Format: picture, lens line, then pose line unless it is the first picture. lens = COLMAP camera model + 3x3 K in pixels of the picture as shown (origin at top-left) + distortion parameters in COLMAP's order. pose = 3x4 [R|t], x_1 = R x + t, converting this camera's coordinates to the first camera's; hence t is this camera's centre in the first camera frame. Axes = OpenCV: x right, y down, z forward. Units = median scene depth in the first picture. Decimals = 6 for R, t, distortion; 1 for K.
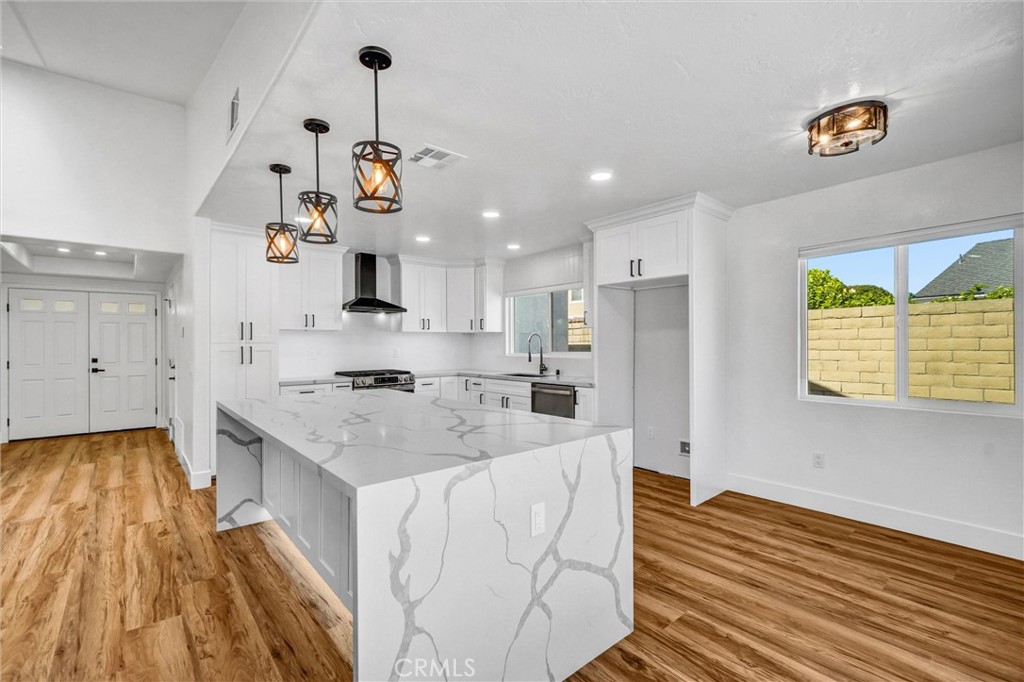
lens RADIAL K [[445.7, 0, 506.2], [0, 445.7, 341.2], [0, 0, 1]] dist [-0.002744, 0.000494]
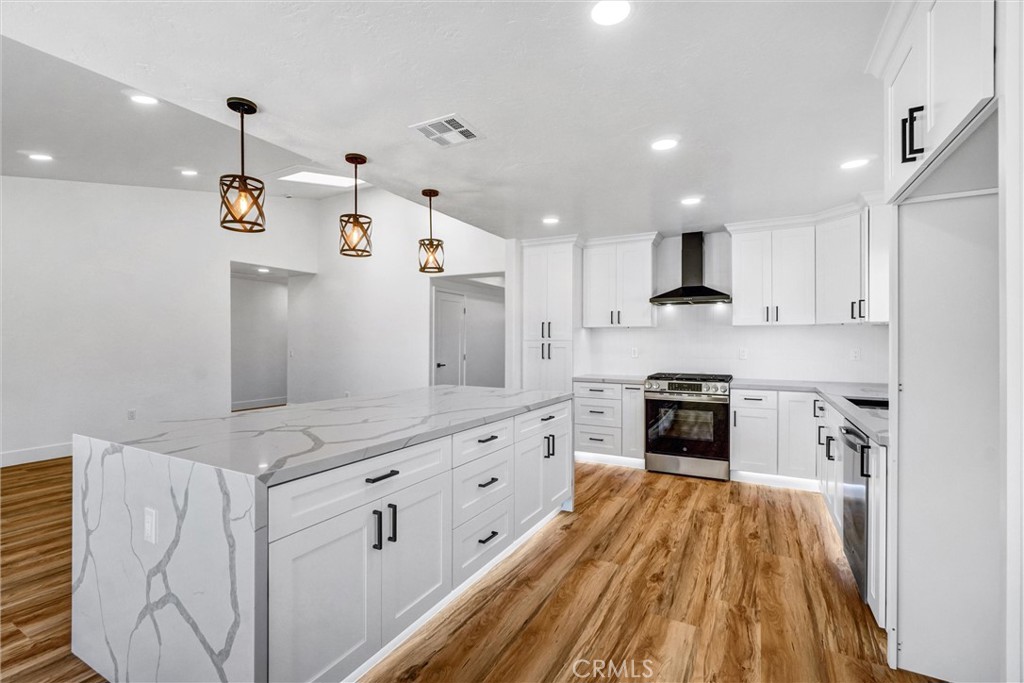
lens RADIAL K [[455.8, 0, 512.3], [0, 455.8, 338.4], [0, 0, 1]] dist [-0.002073, 0.002500]
pose [[0.365243, -0.001408, -0.930911, 0.380654], [0.001229, 0.999999, -0.001031, 0.000524], [0.930912, -0.000768, 0.365244, 0.412284]]
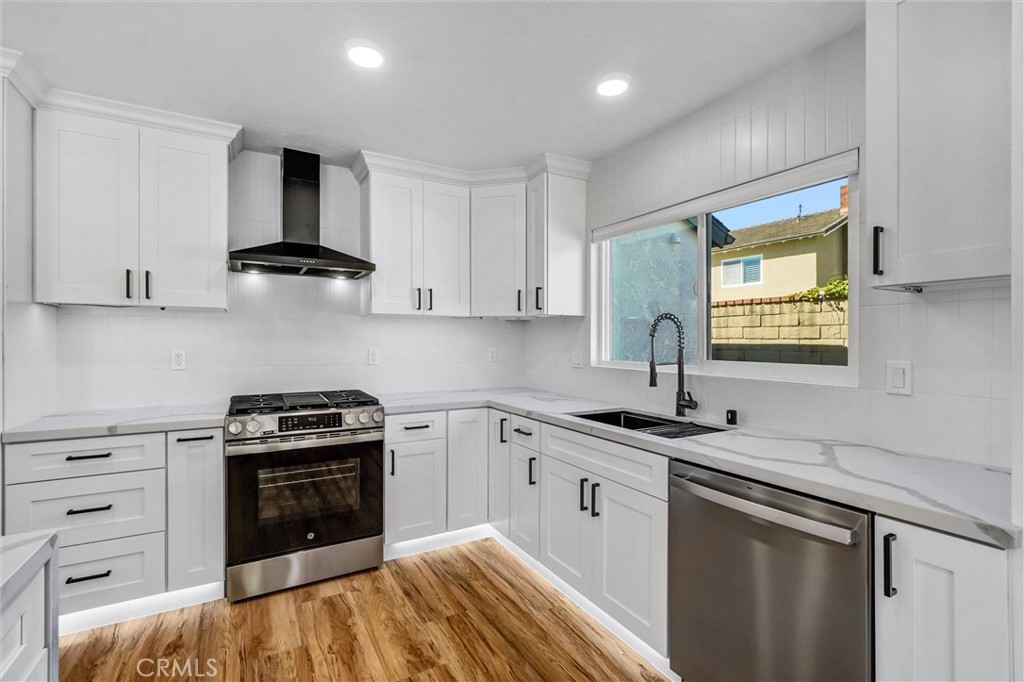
lens RADIAL K [[455.8, 0, 500.3], [0, 455.8, 340.5], [0, 0, 1]] dist [-0.002073, 0.002500]
pose [[0.982531, 0.007822, -0.185935, -0.005733], [-0.006681, 0.999955, 0.006761, 0.003615], [0.185979, -0.005400, 0.982539, 0.597748]]
